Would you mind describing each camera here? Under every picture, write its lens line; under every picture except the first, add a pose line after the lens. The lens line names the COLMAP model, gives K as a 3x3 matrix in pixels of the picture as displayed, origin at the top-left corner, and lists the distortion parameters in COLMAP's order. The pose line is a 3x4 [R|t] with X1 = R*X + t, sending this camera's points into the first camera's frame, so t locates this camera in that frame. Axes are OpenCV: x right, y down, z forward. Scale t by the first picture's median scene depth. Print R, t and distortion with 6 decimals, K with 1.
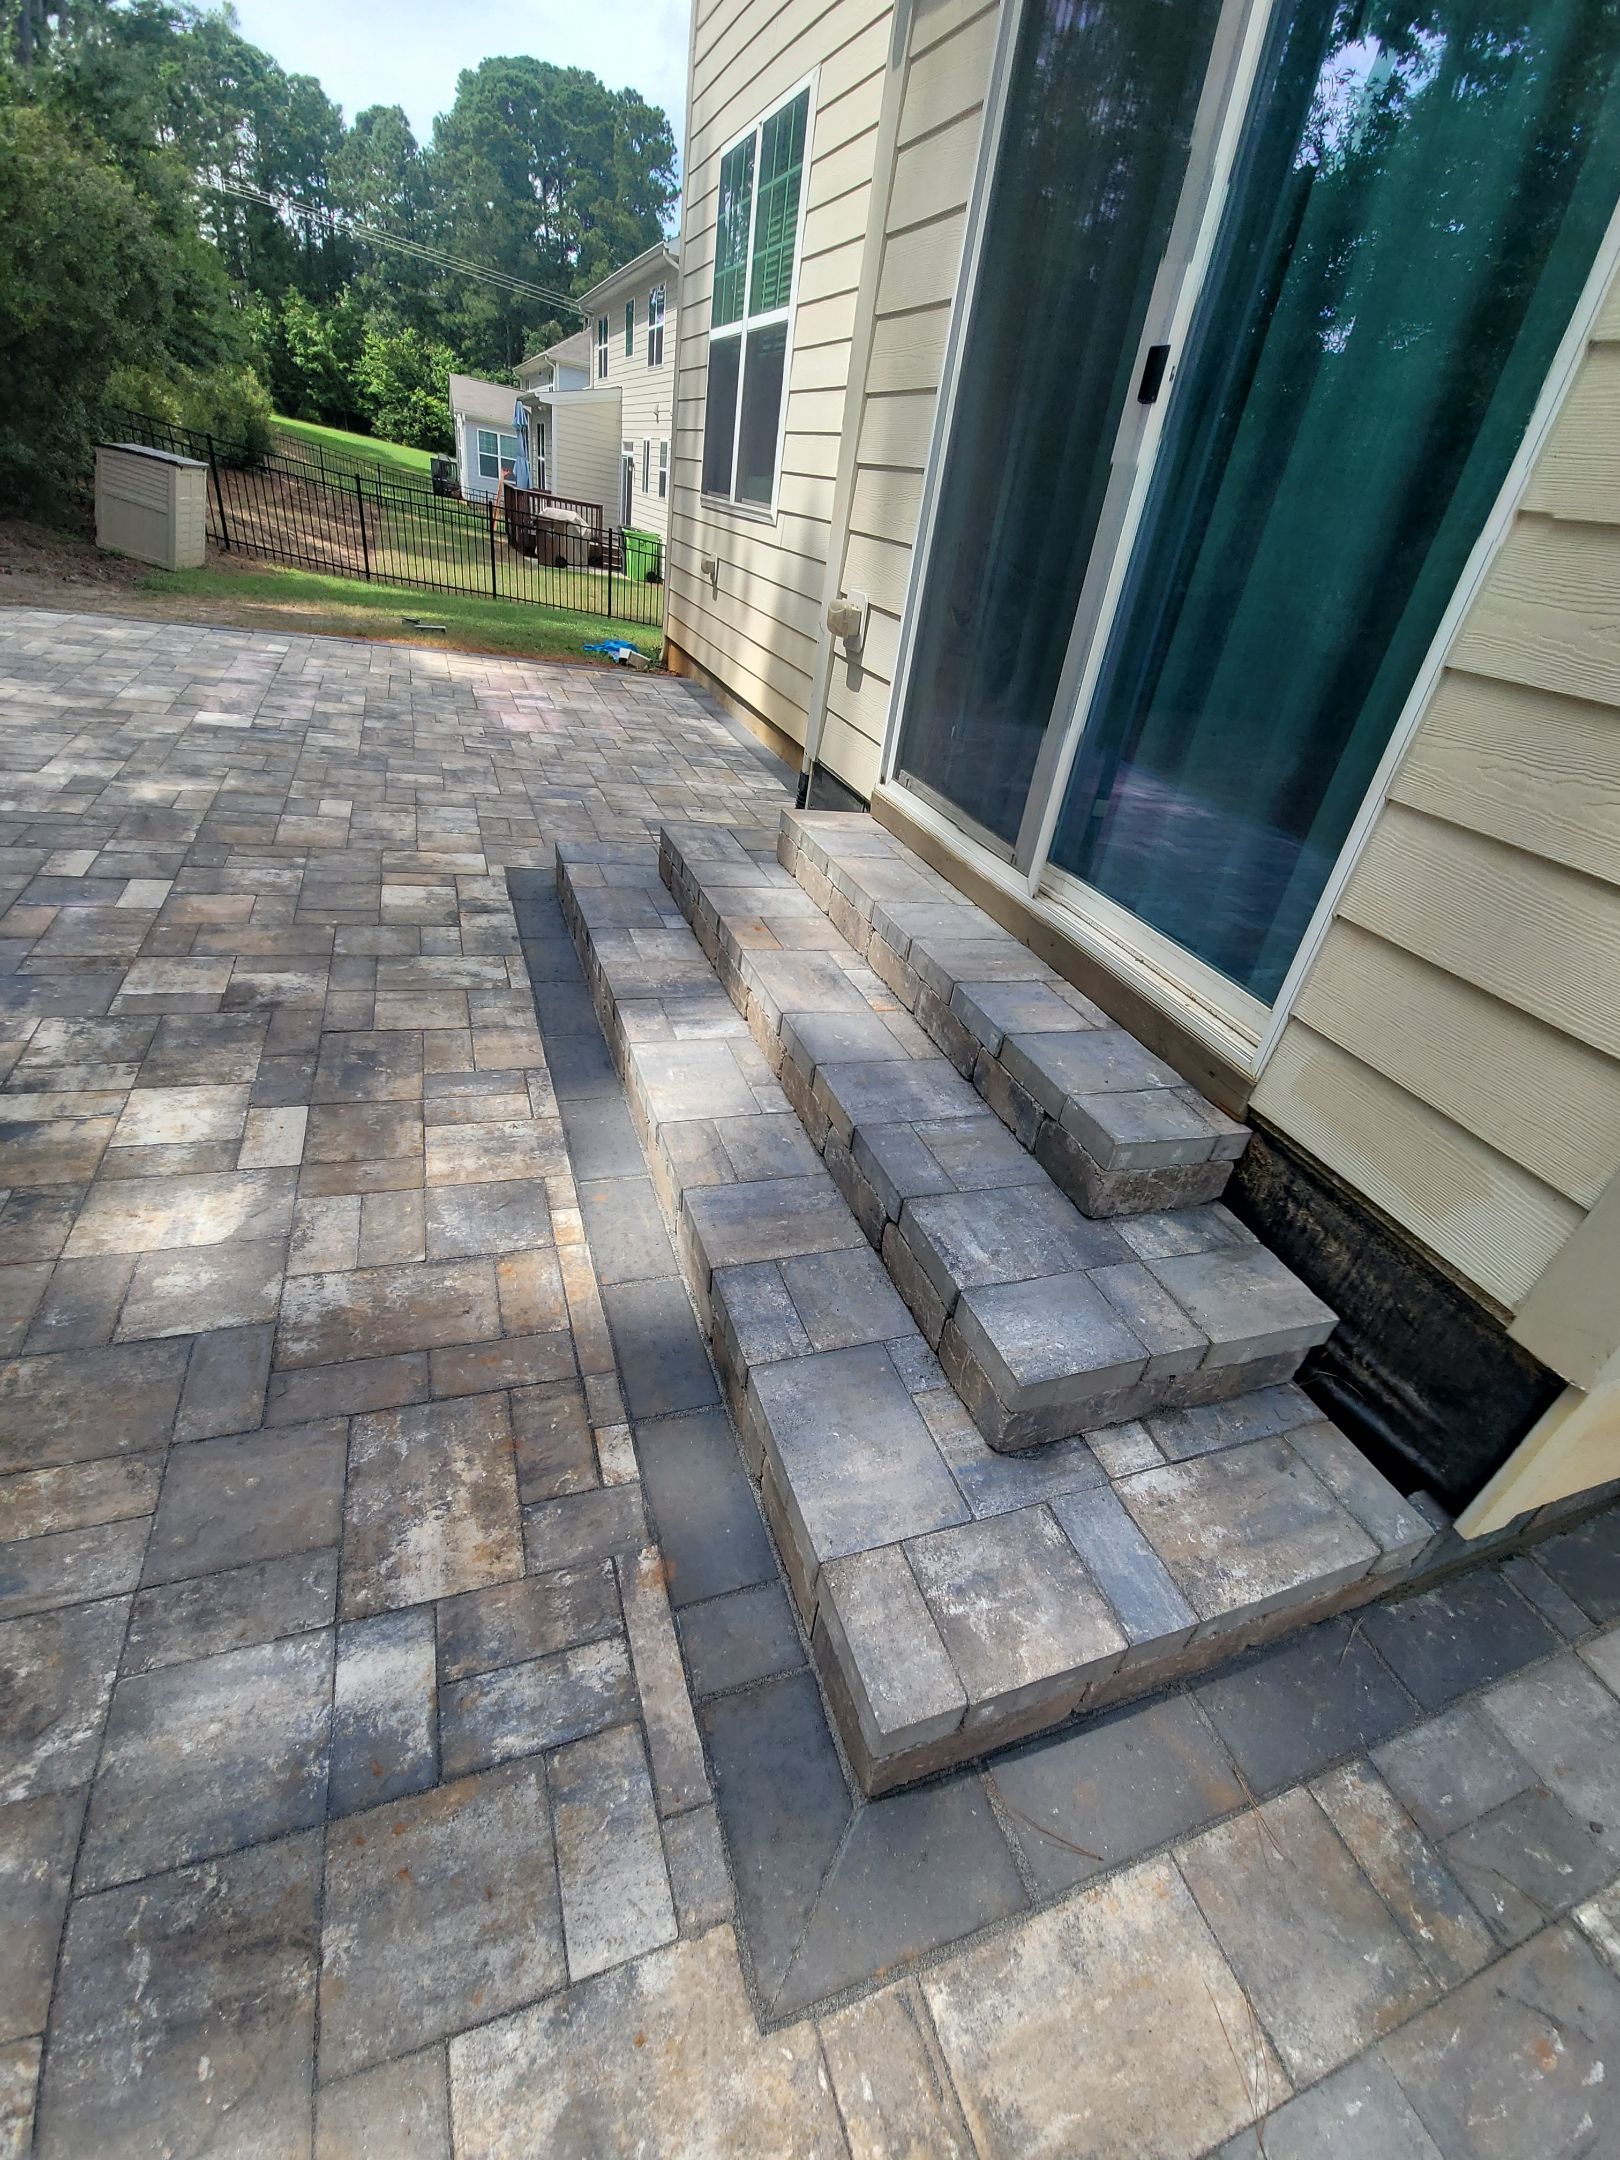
lens RADIAL K [[924.0, 0, 862.6], [0, 924.0, 1136.8], [0, 0, 1]] dist [0.009568, -0.006639]
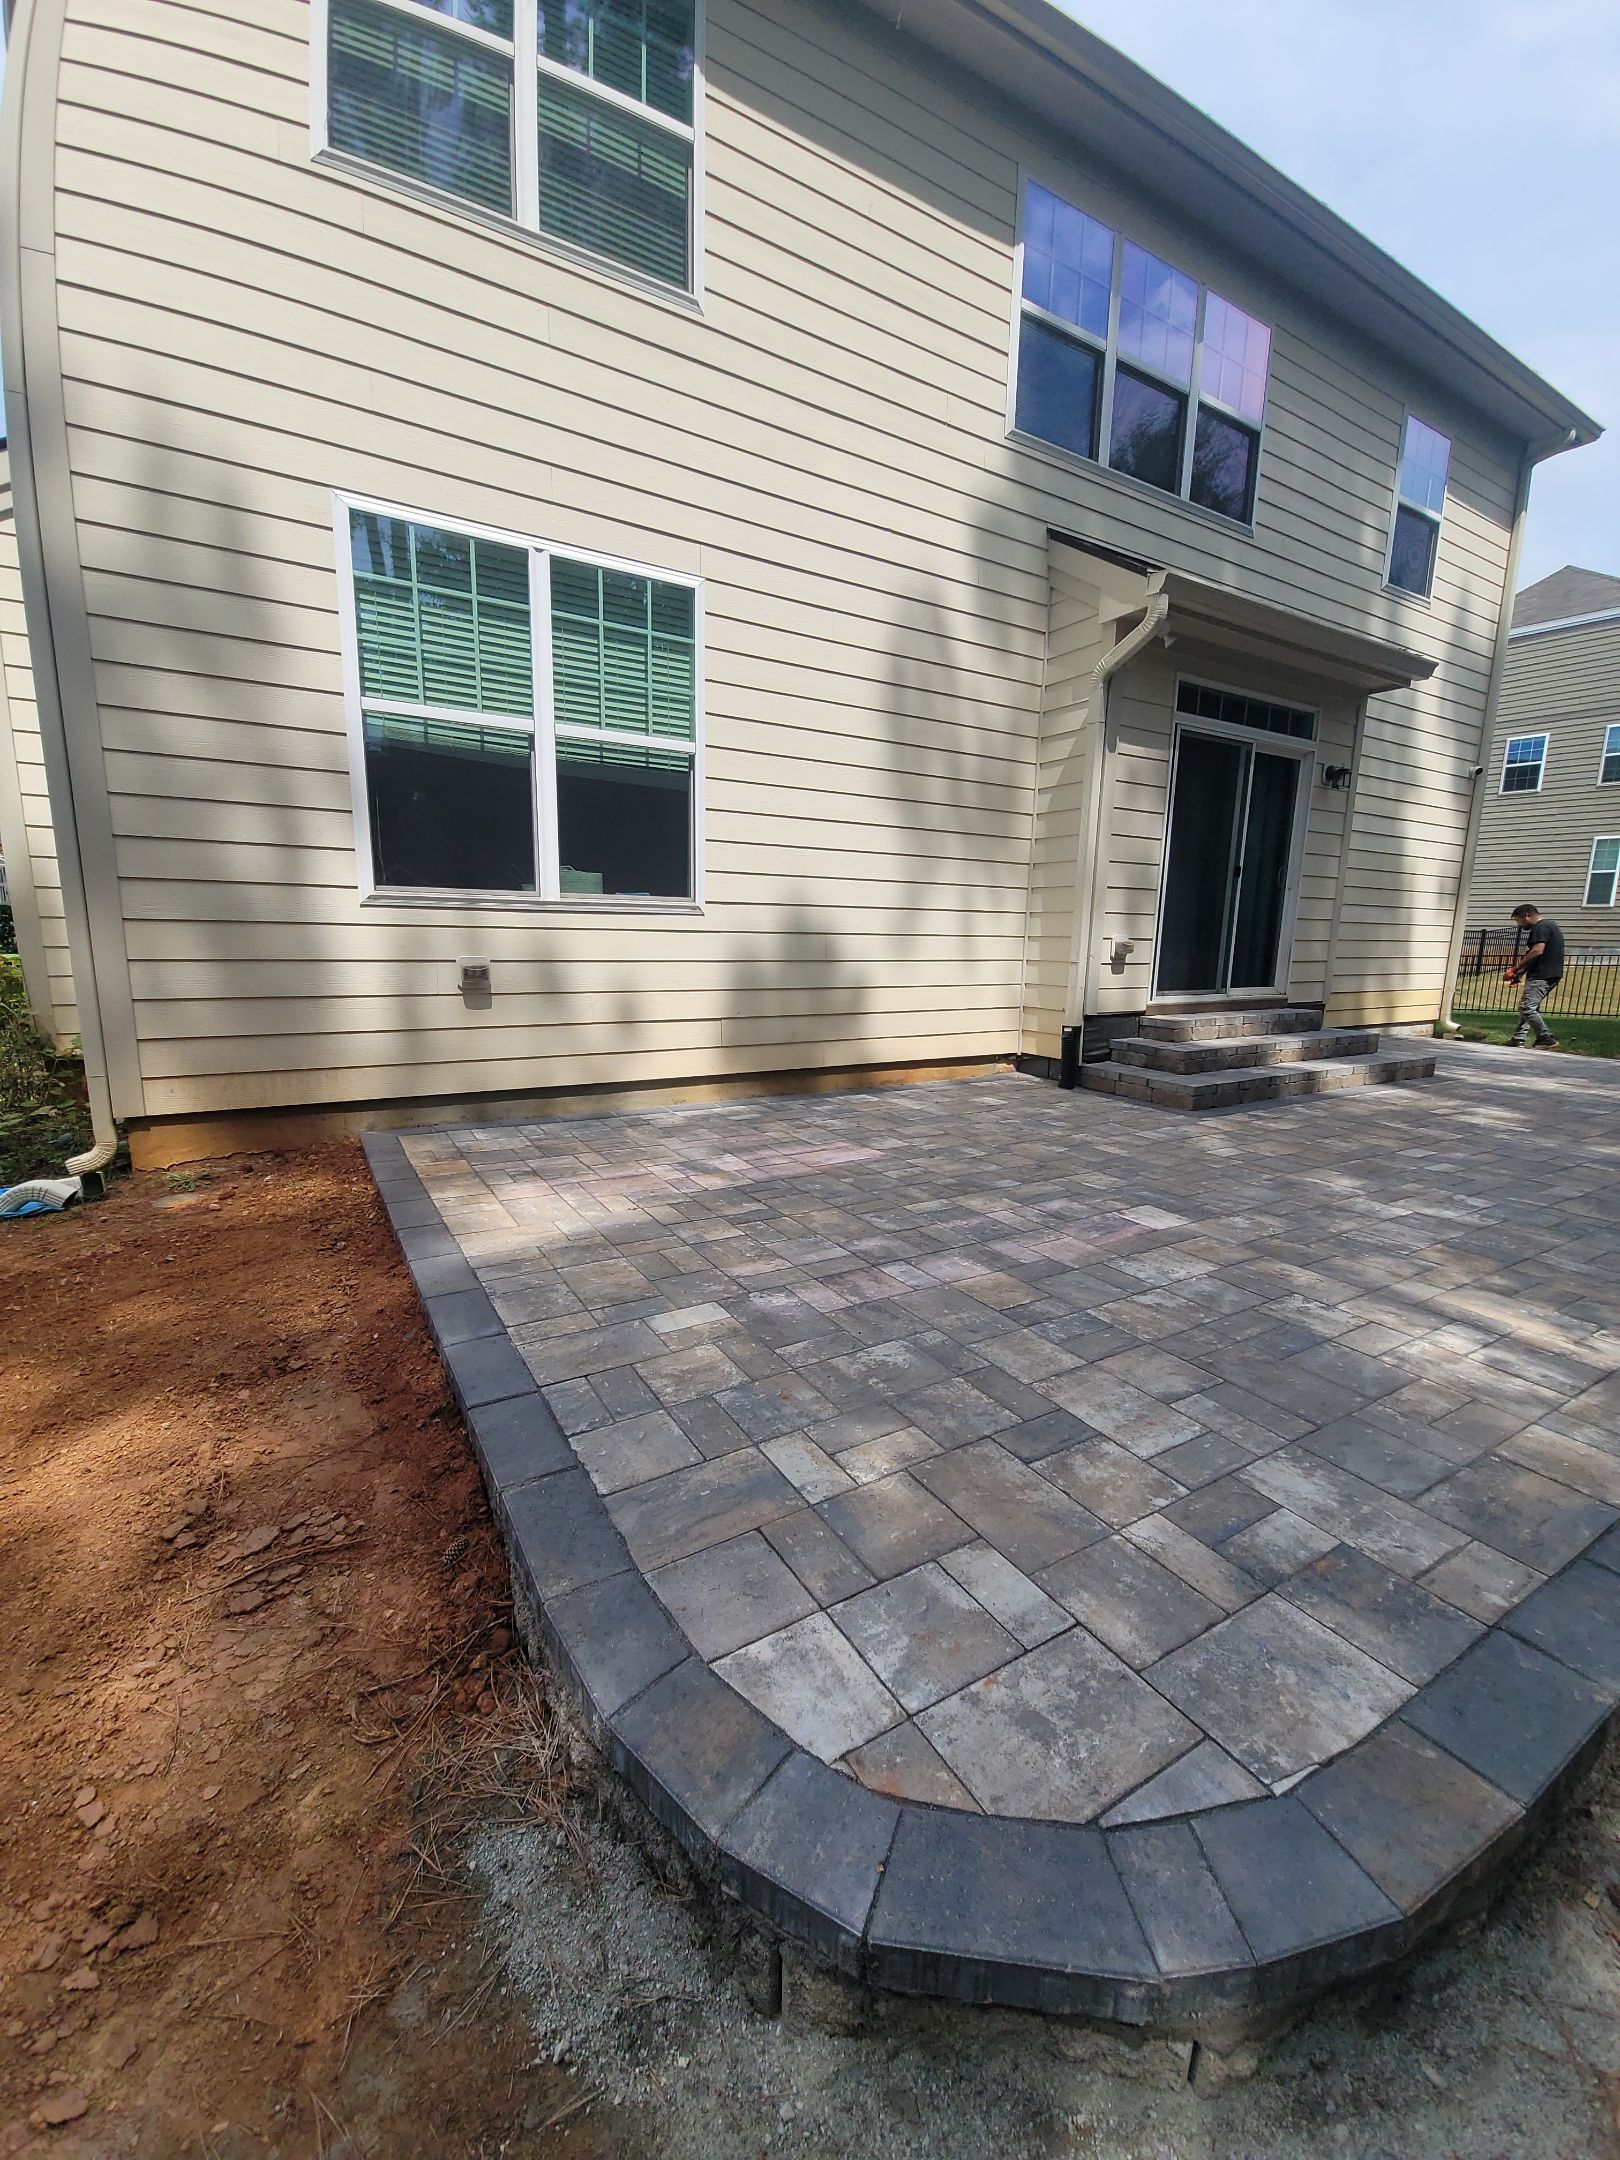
lens RADIAL K [[866.2, 0, 796.0], [0, 866.2, 1080.5], [0, 0, 1]] dist [0.010709, -0.007884]
pose [[-0.146338, -0.334926, 0.930811, -2.130150], [0.511562, 0.779737, 0.360991, -1.596530], [-0.846693, 0.528995, 0.057231, 1.874440]]
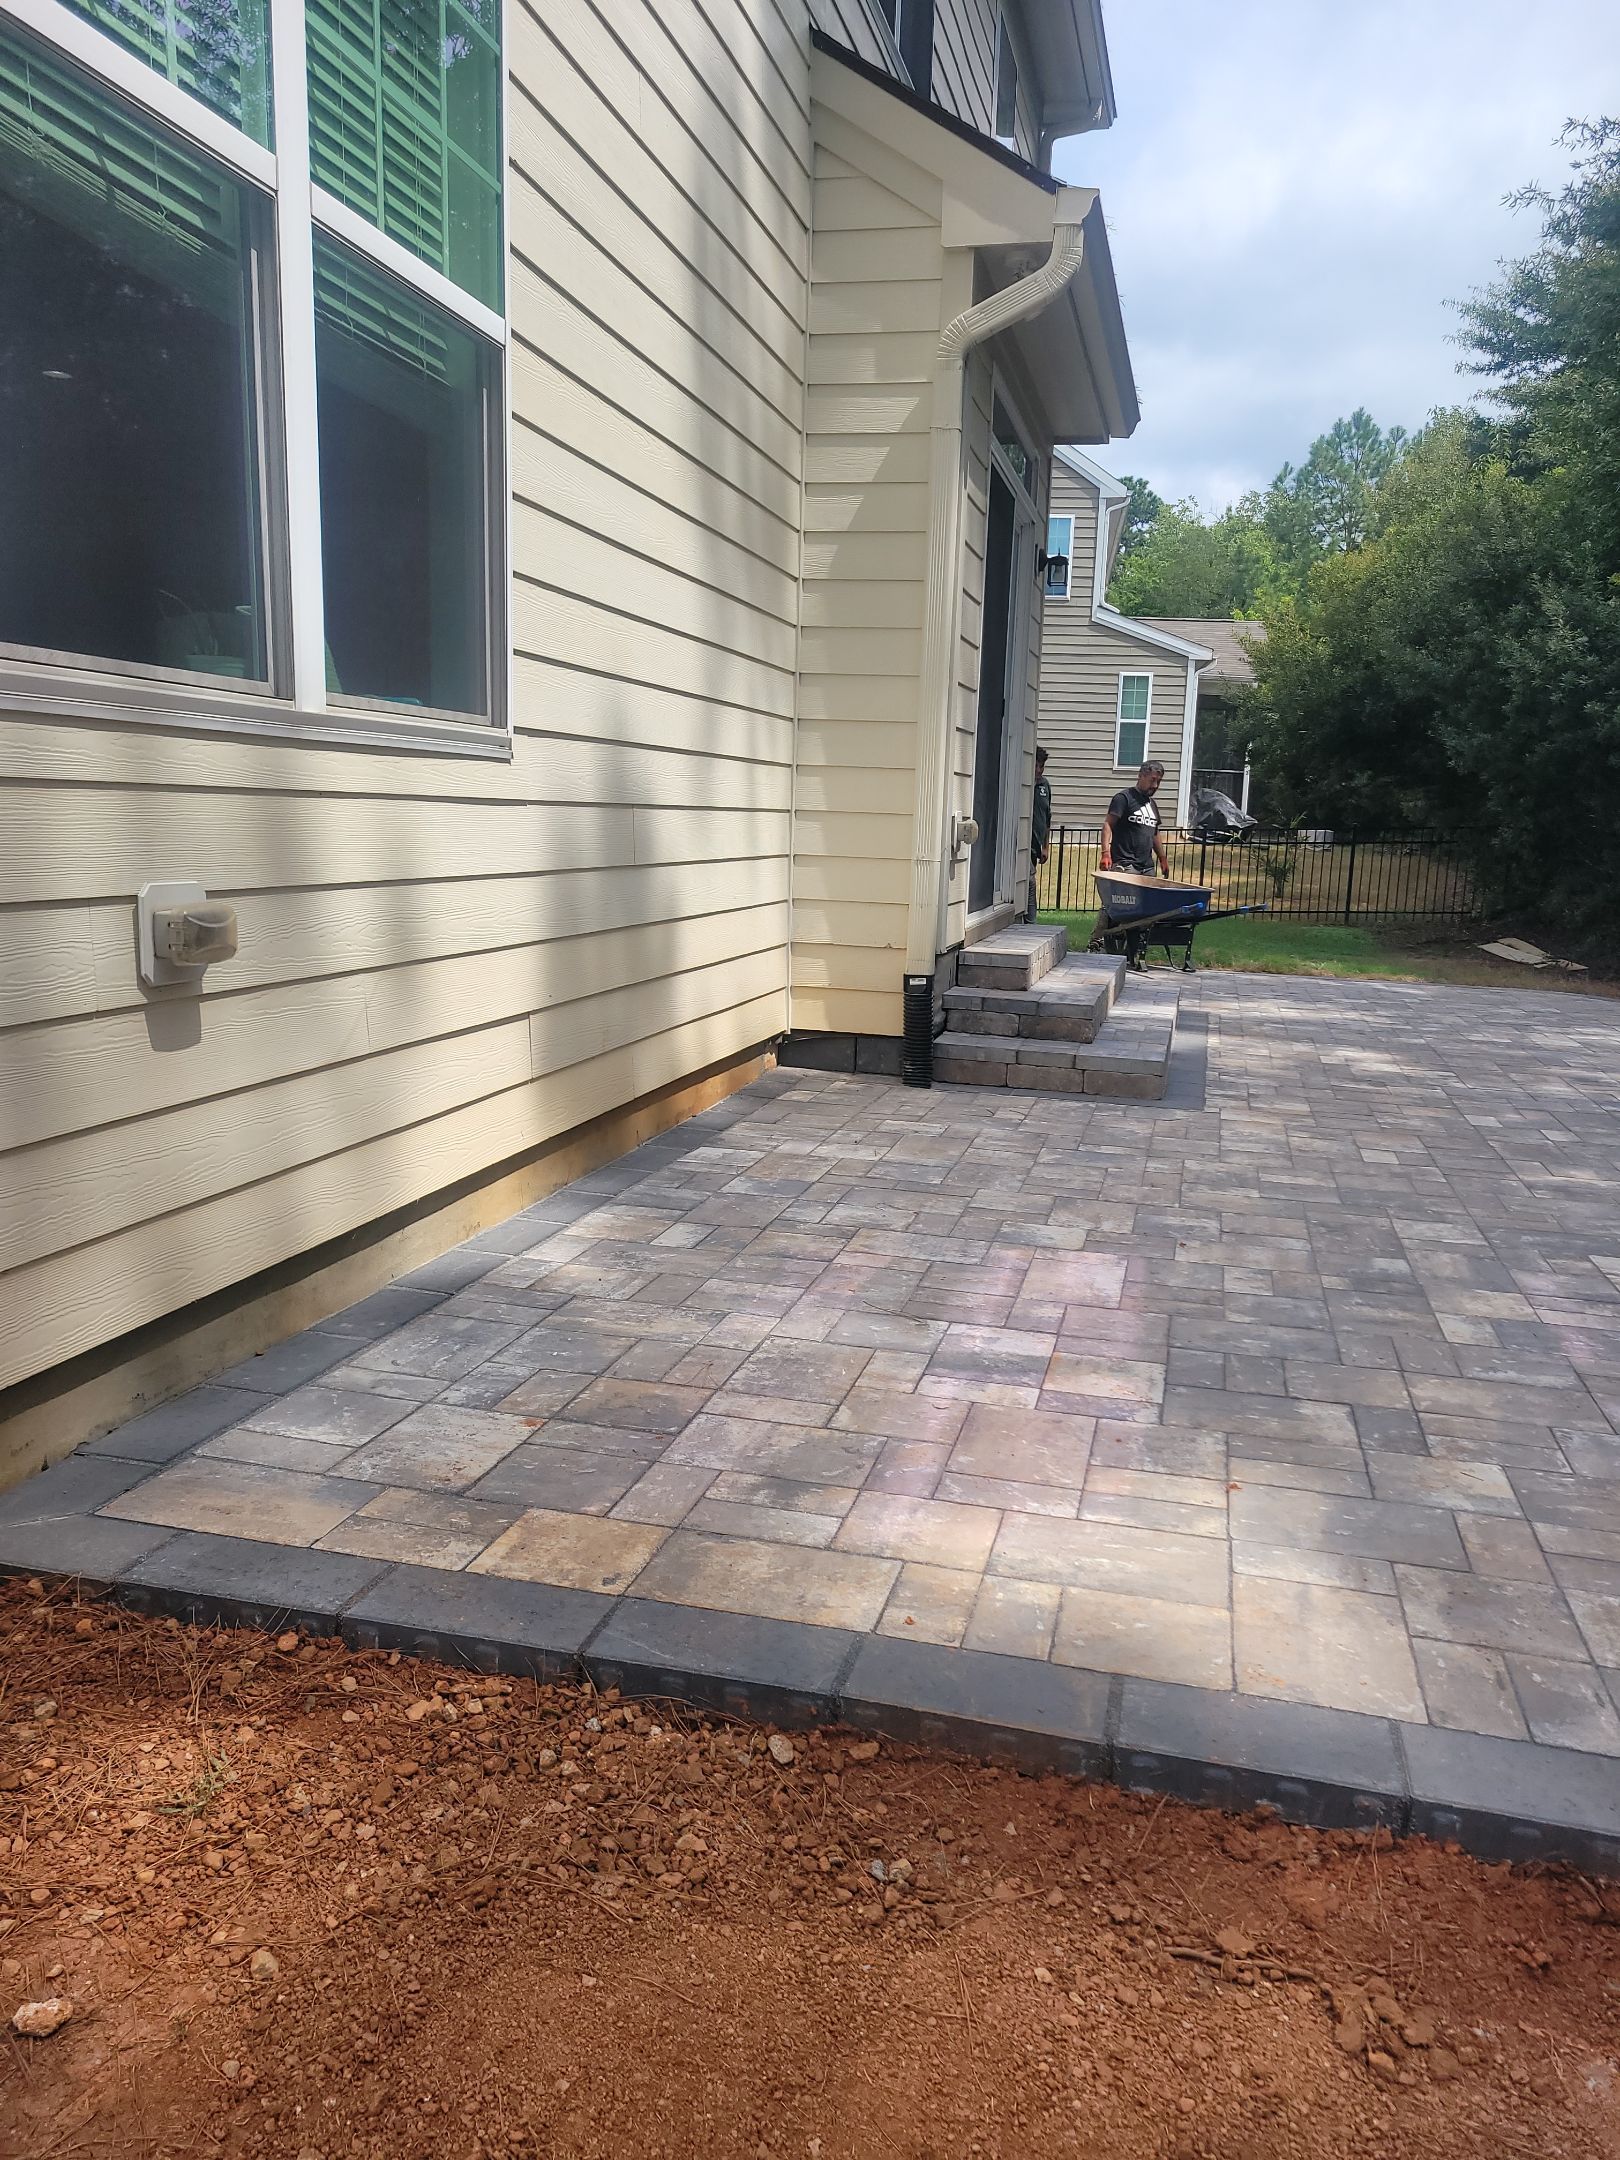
lens RADIAL K [[1599.2, 0, 810.2], [0, 1599.2, 1097.8], [0, 0, 1]] dist [0.052467, -0.034659]
pose [[-0.789088, -0.296565, 0.537950, -1.253999], [0.183964, 0.721457, 0.667575, -1.985818], [-0.586087, 0.625739, -0.514736, 2.738351]]
